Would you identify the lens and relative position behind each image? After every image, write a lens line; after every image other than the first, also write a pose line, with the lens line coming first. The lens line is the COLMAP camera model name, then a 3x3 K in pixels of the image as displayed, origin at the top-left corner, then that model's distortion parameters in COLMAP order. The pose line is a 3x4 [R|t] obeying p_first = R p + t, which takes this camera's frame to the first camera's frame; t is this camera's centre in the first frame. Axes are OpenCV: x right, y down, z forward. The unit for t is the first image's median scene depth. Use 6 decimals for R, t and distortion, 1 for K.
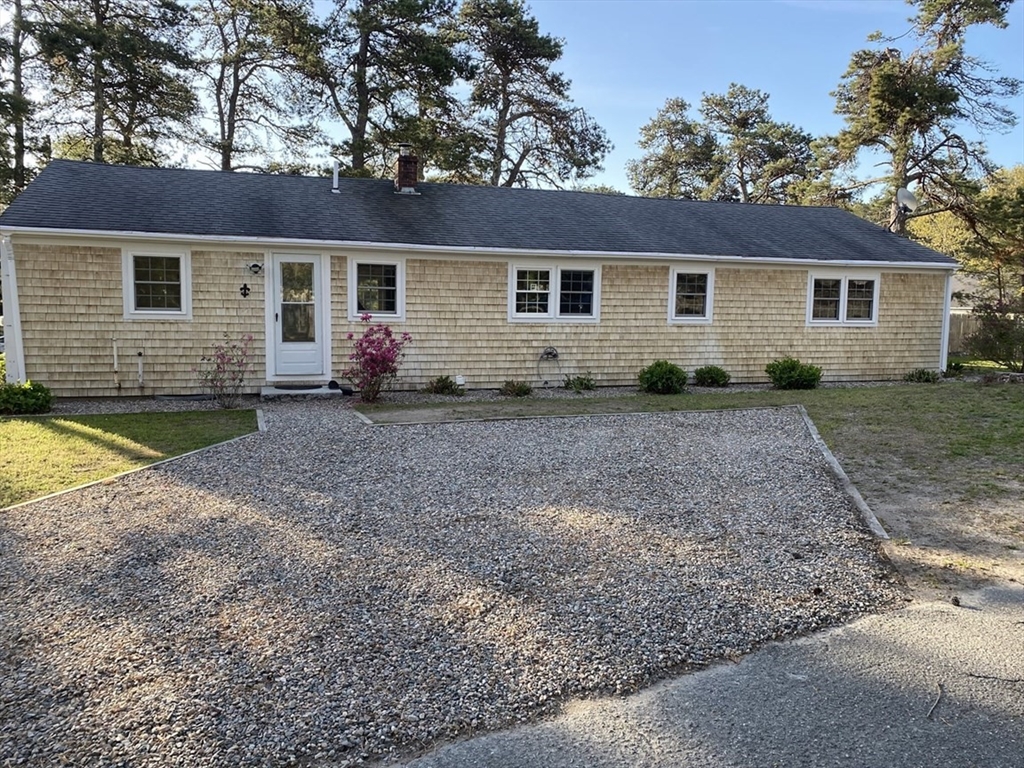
lens RADIAL K [[781.8, 0, 514.6], [0, 781.8, 381.1], [0, 0, 1]] dist [0.042653, -0.044374]
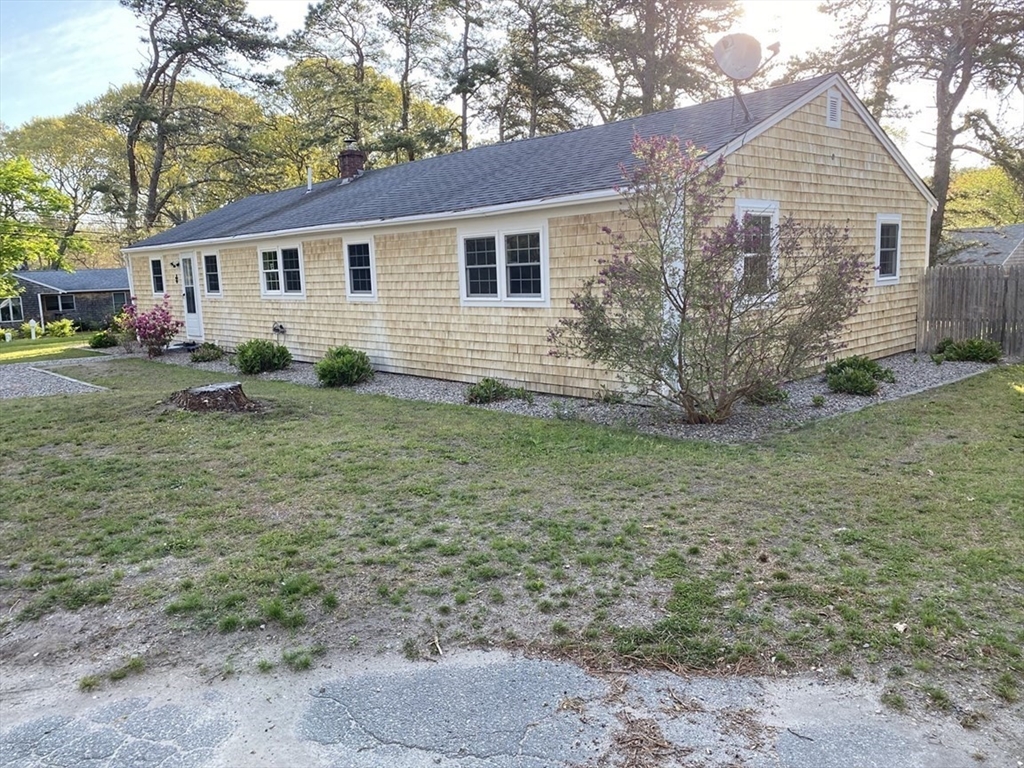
lens RADIAL K [[781.8, 0, 496.1], [0, 781.8, 382.4], [0, 0, 1]] dist [0.042653, -0.044374]
pose [[0.423514, 0.098553, -0.900513, 1.052680], [-0.060019, 0.994933, 0.080659, -0.060504], [0.903899, 0.019888, 0.427284, 0.739933]]
